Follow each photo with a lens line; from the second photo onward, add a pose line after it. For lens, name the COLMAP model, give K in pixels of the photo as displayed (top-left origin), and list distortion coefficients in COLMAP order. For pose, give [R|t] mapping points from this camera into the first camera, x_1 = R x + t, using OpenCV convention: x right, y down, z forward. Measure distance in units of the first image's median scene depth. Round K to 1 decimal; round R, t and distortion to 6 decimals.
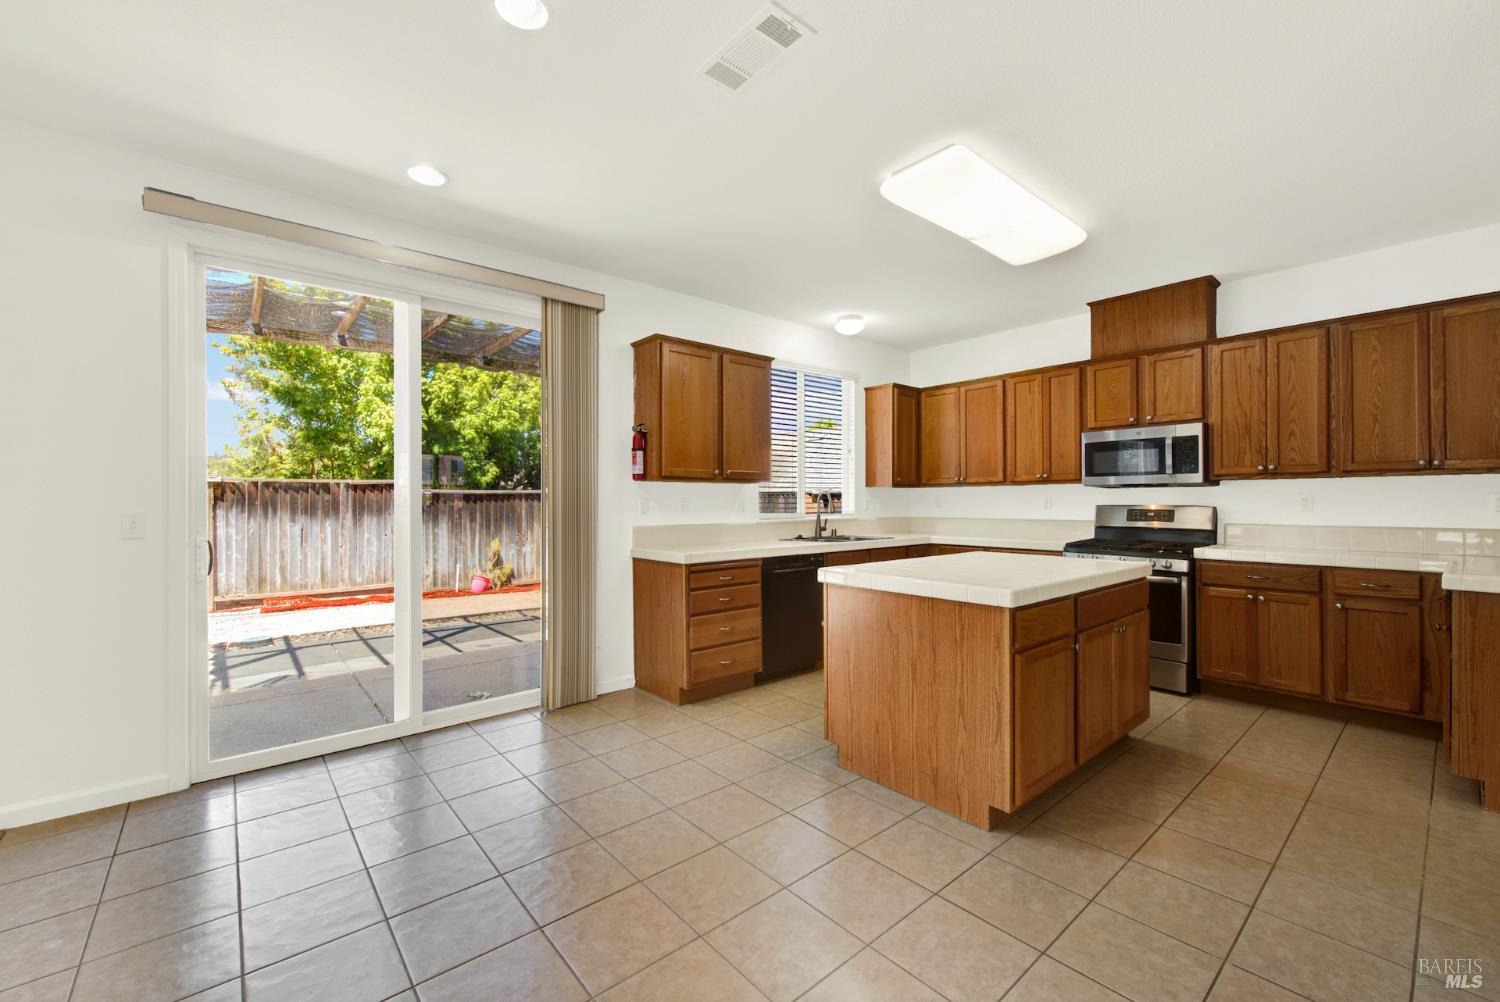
lens RADIAL K [[612.7, 0, 748.6], [0, 612.7, 502.3], [0, 0, 1]] dist [-0.000597, -0.000953]
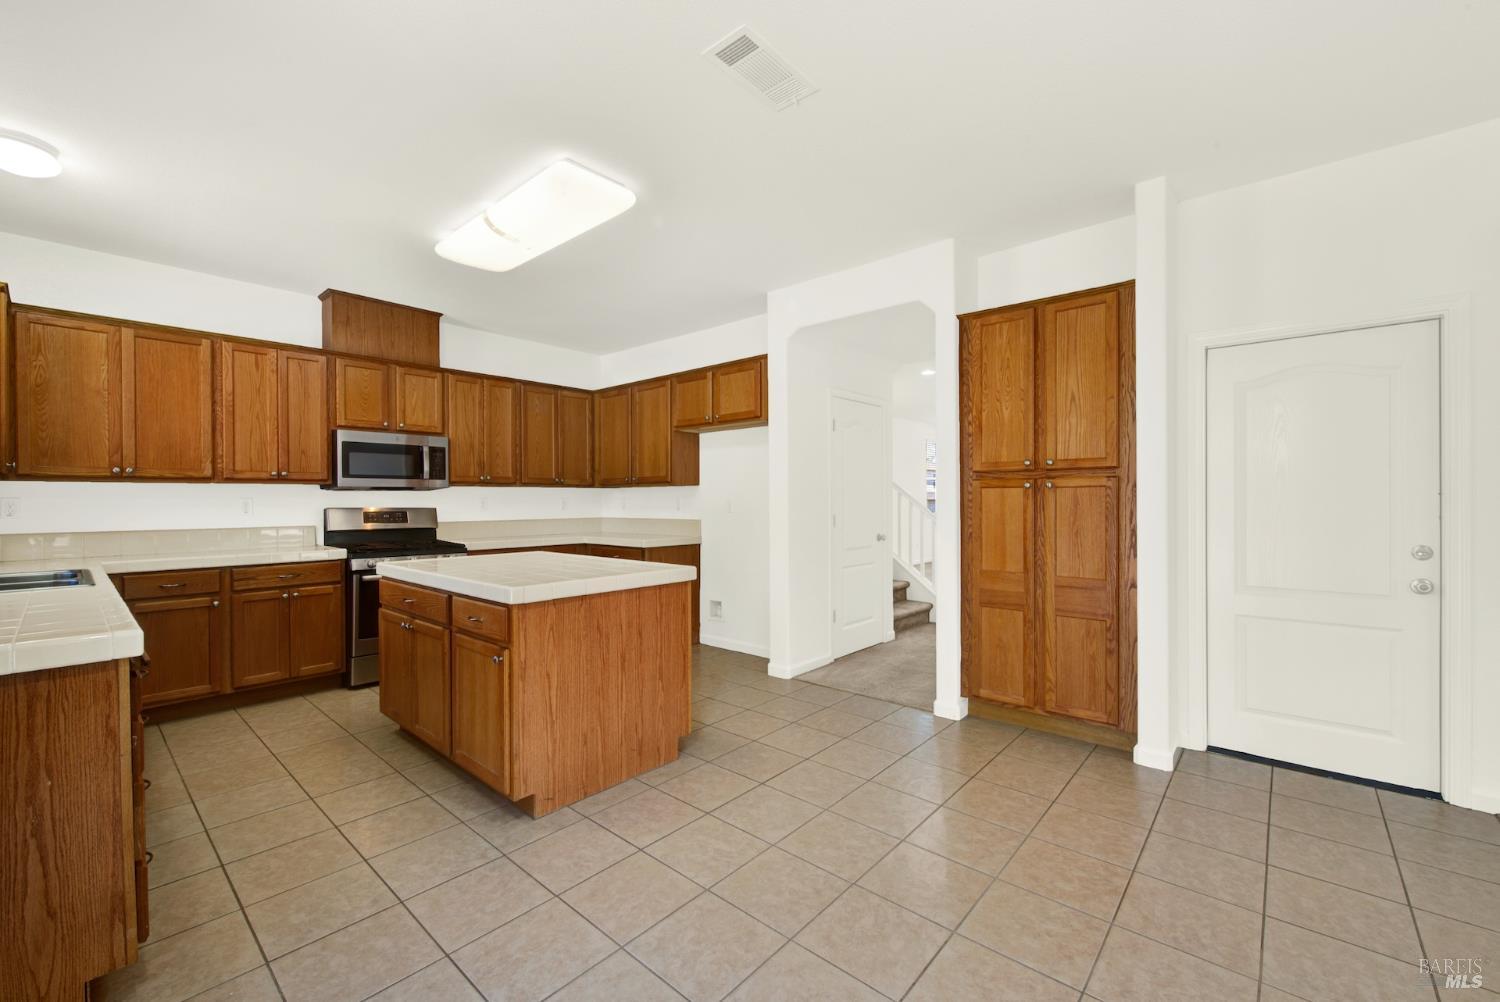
lens RADIAL K [[612.7, 0, 748.6], [0, 612.7, 502.3], [0, 0, 1]] dist [-0.000597, -0.000953]
pose [[-0.141360, 0.002399, 0.989955, -0.523089], [0.007910, 0.999968, -0.001294, 0.002075], [-0.989927, 0.007648, -0.141375, 0.601146]]
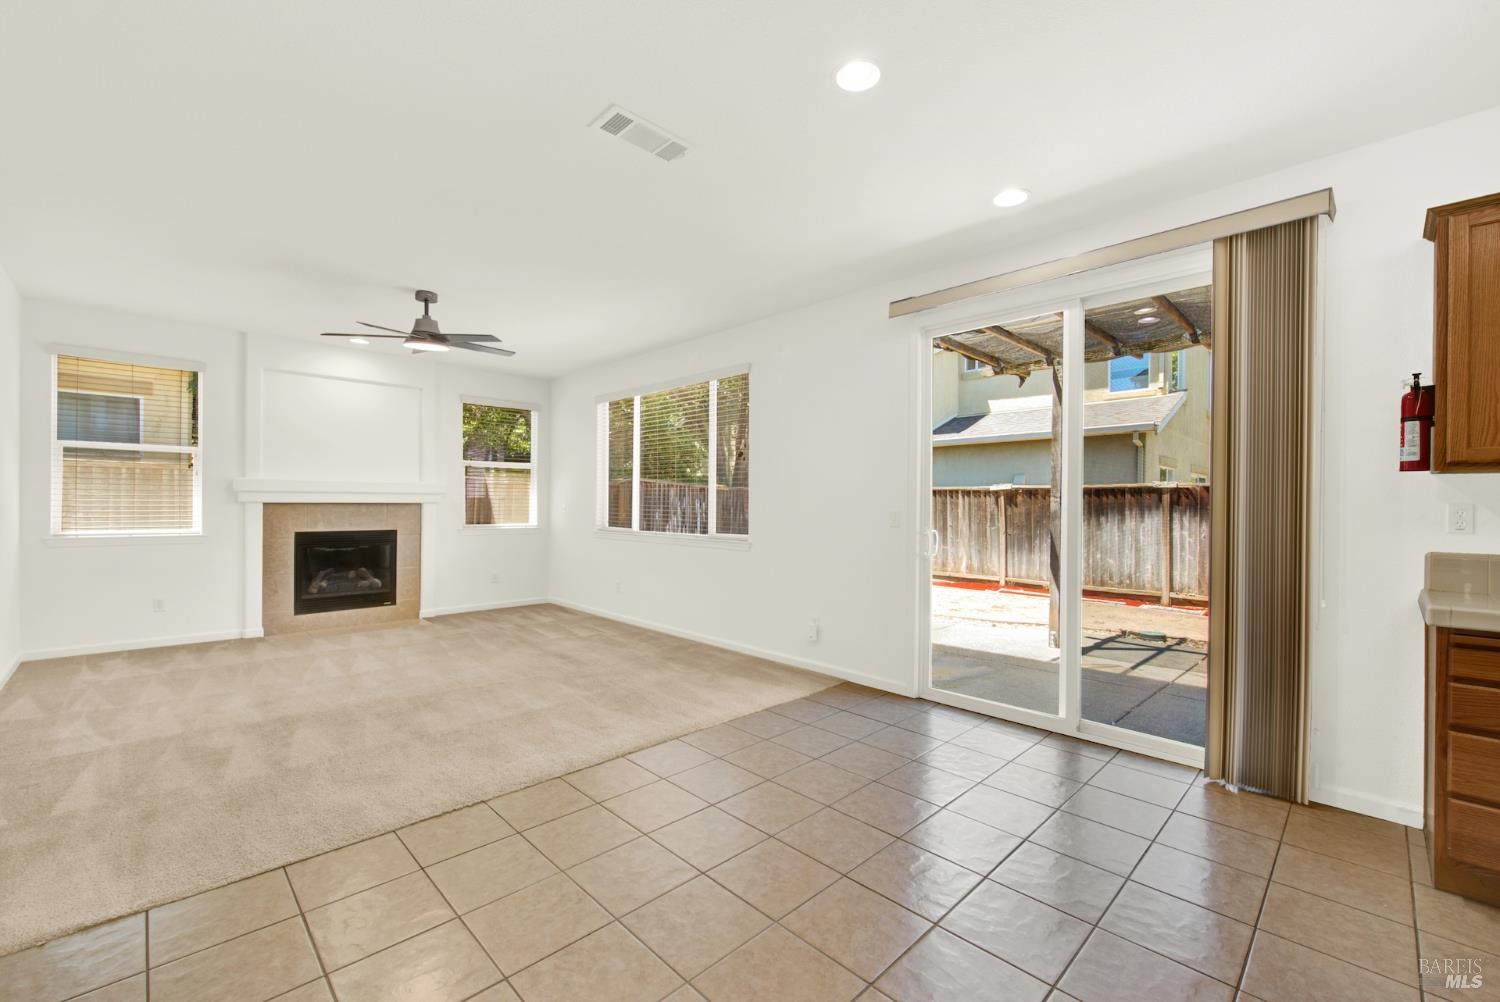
lens RADIAL K [[620.3, 0, 748.8], [0, 620.3, 506.2], [0, 0, 1]] dist [-0.001599, -0.001026]
pose [[0.067629, 0.009280, -0.997667, 0.363570], [-0.012006, 0.999892, 0.008486, -0.001409], [0.997638, 0.011404, 0.067733, 0.334777]]
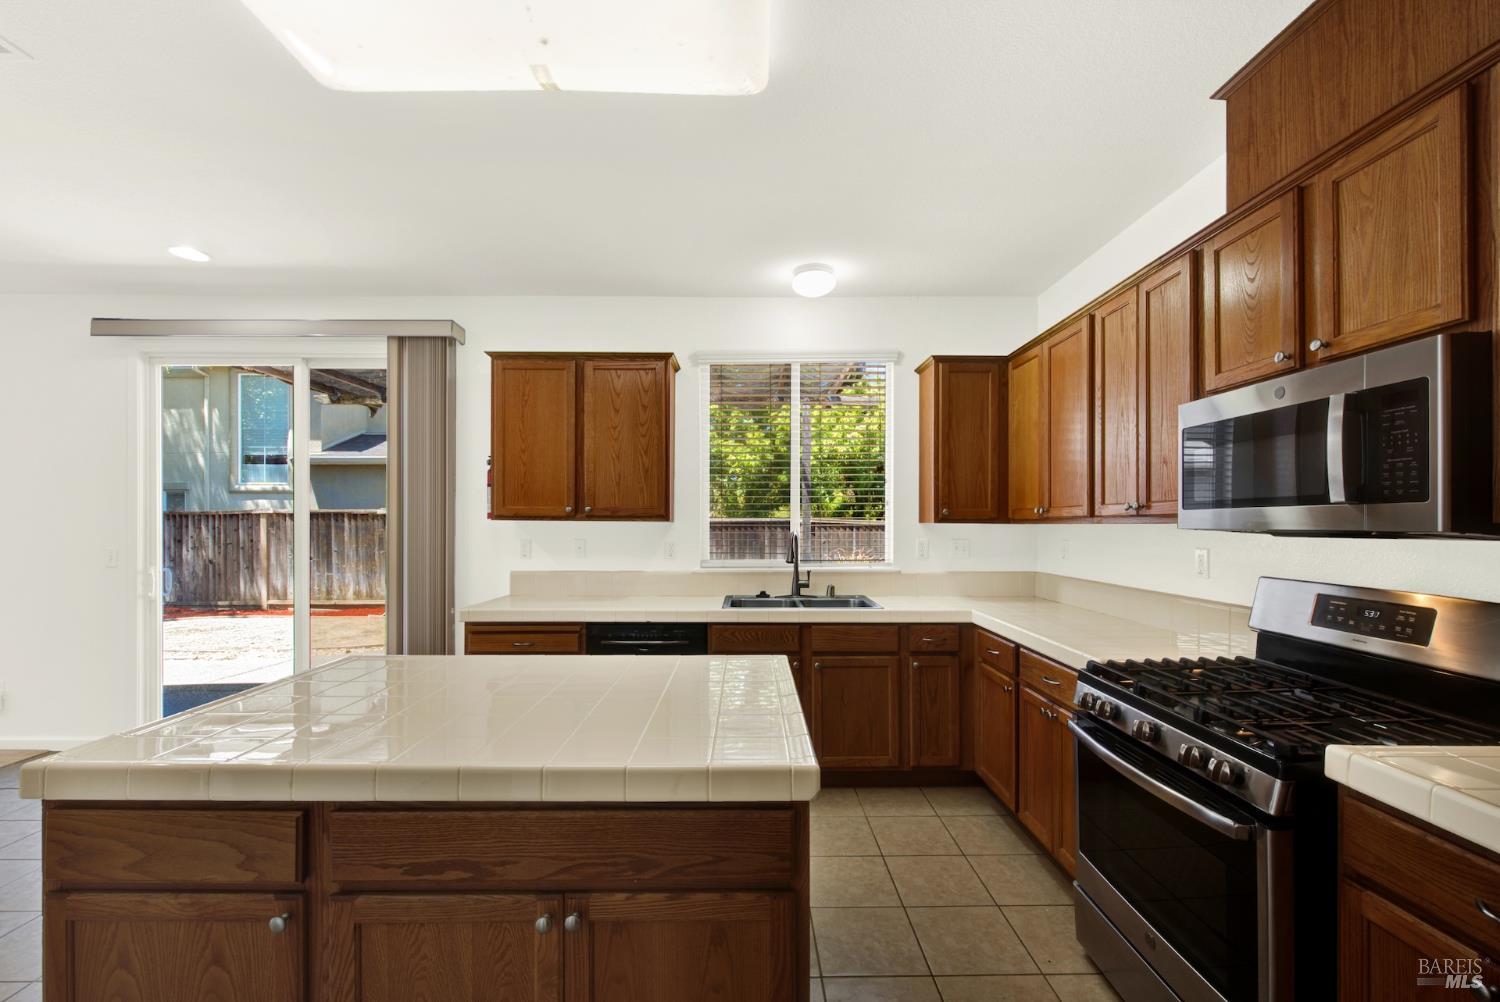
lens RADIAL K [[617.0, 0, 753.3], [0, 617.0, 523.0], [0, 0, 1]] dist [-0.001801, -0.000607]
pose [[0.767269, 0.006468, -0.641292, 0.686146], [-0.006726, 0.999975, 0.002038, -0.036421], [0.641290, 0.002749, 0.767294, 0.559339]]
